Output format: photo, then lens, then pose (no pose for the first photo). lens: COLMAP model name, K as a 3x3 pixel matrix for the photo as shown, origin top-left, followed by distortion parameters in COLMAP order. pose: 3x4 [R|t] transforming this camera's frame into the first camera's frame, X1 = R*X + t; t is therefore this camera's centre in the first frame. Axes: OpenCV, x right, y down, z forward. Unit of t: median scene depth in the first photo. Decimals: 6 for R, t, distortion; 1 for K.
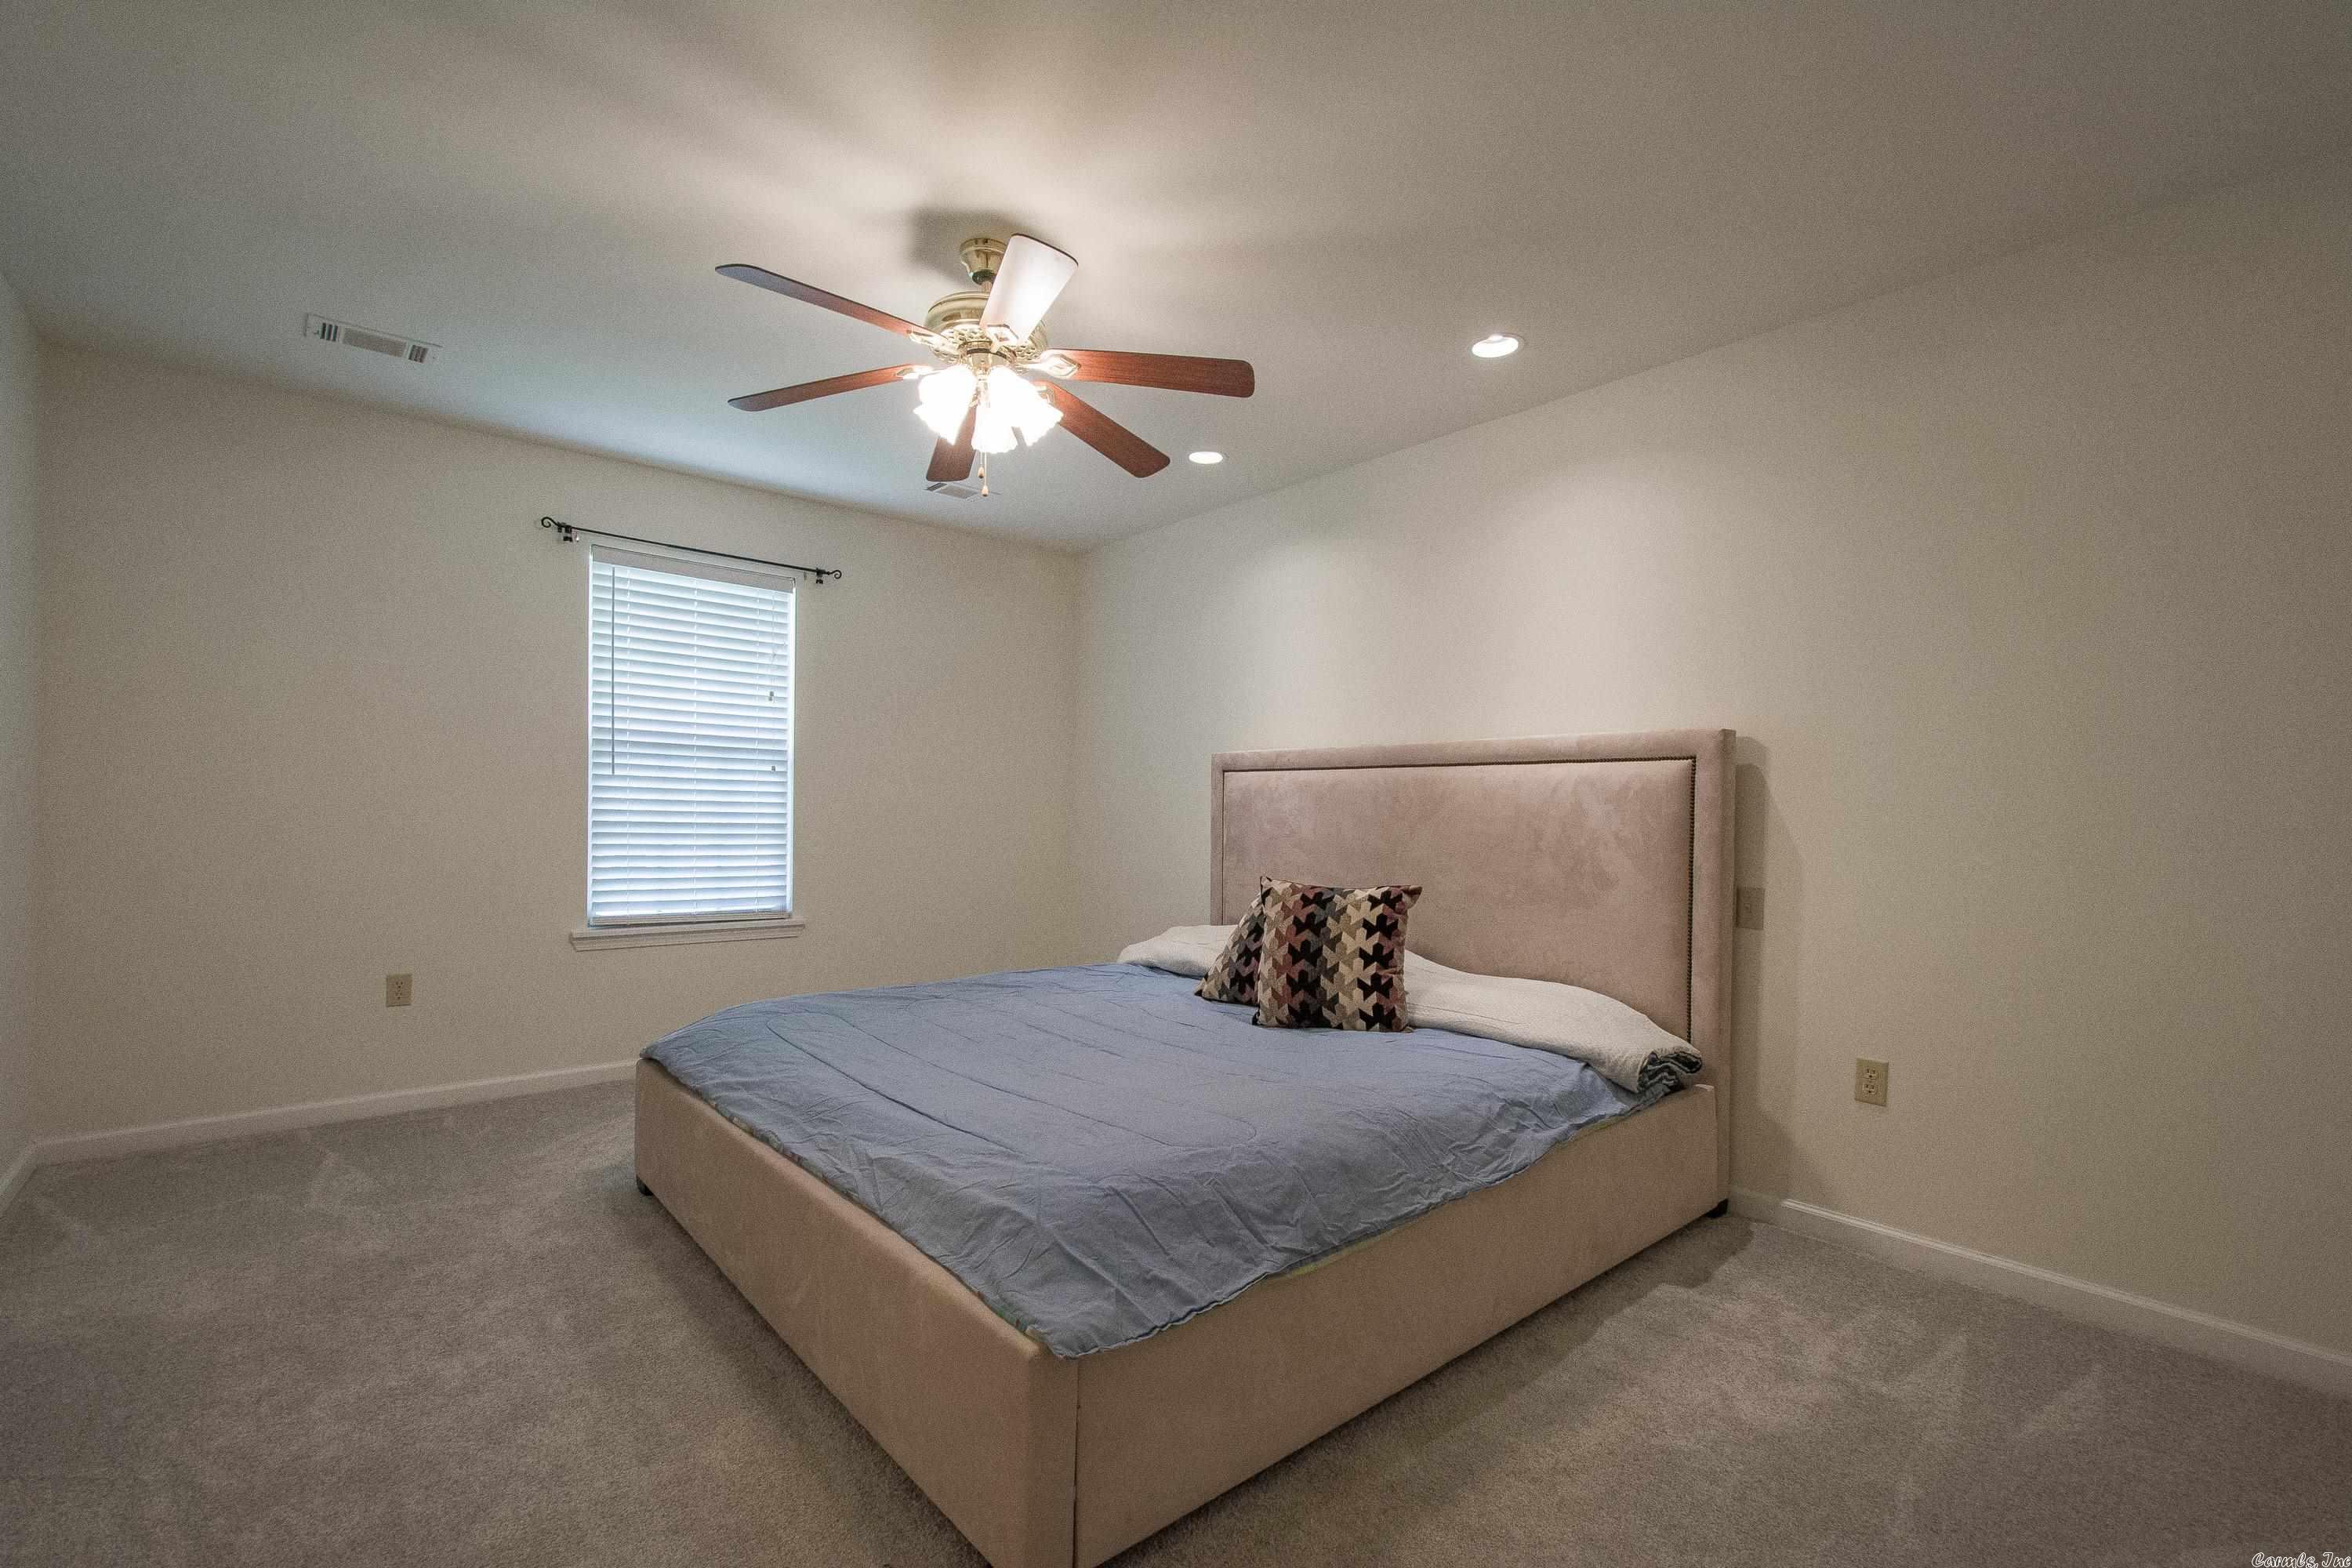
lens RADIAL K [[1039.0, 0, 1193.4], [0, 1039.0, 825.3], [0, 0, 1]] dist [0.020484, -0.008009]
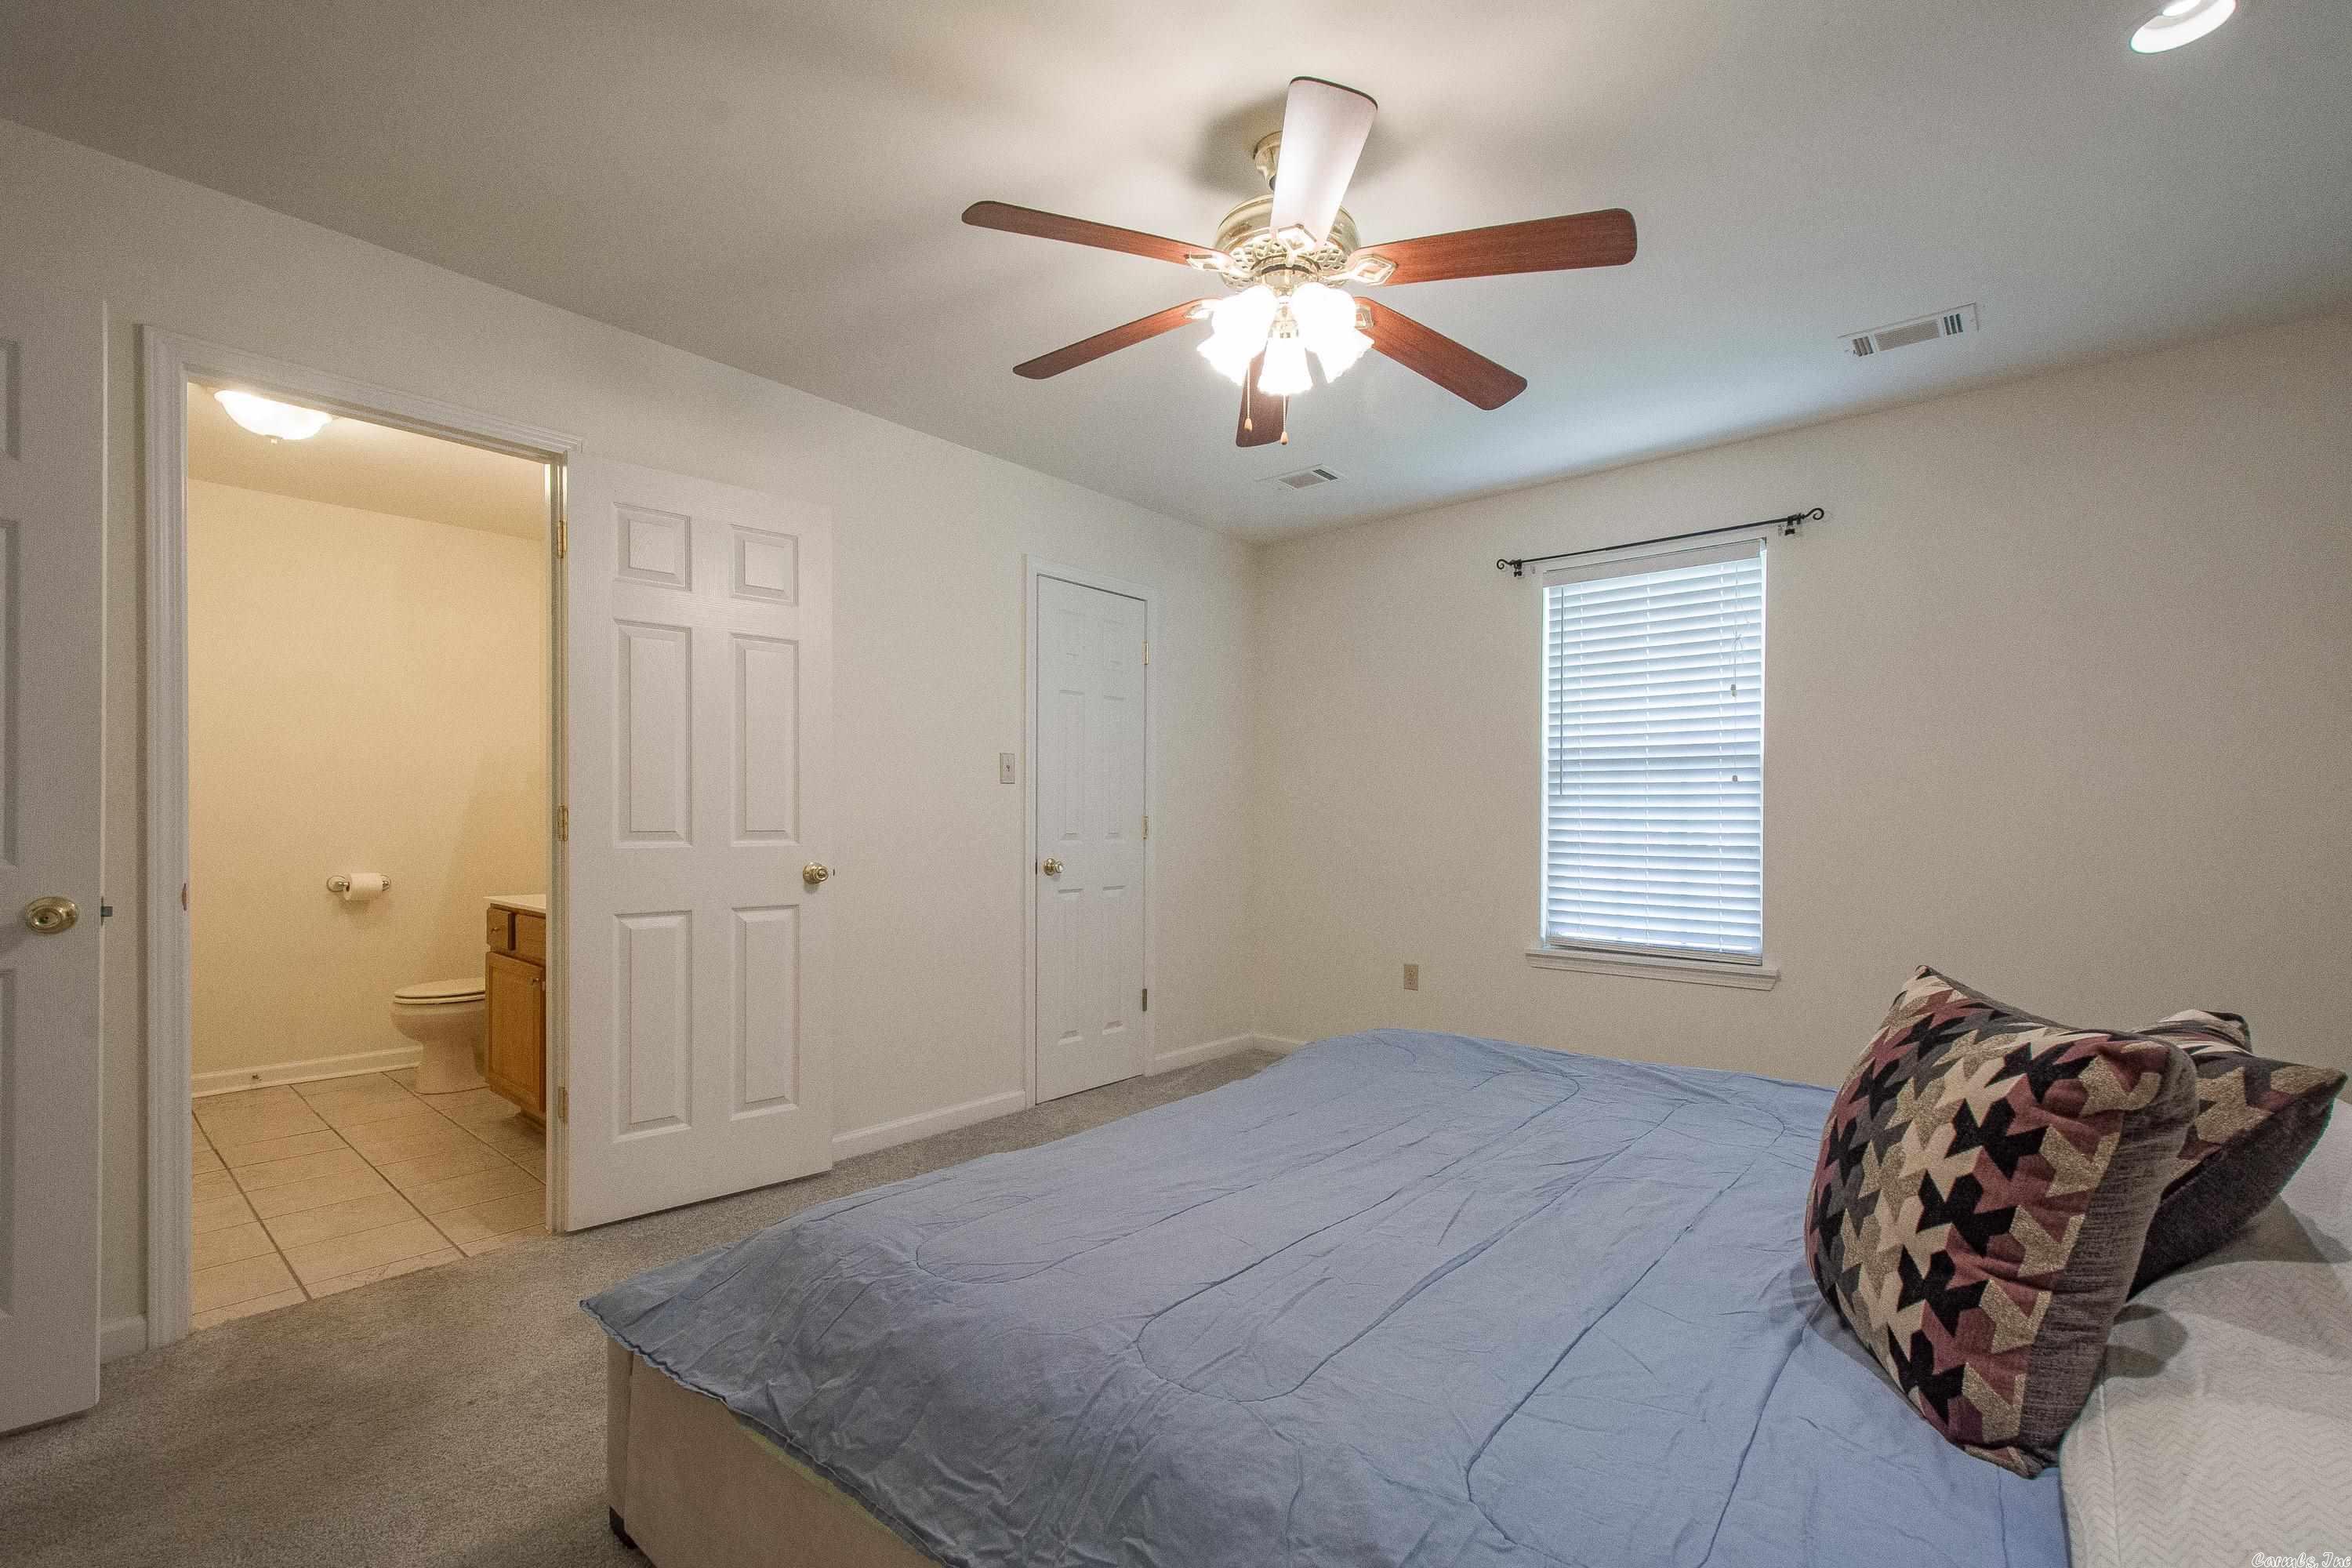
lens RADIAL K [[1039.0, 0, 1193.4], [0, 1039.0, 825.3], [0, 0, 1]] dist [0.020484, -0.008009]
pose [[0.143660, -0.012218, -0.989552, 0.383399], [-0.013852, 0.999801, -0.014355, -0.000159], [0.989530, 0.015769, 0.143462, 0.515132]]
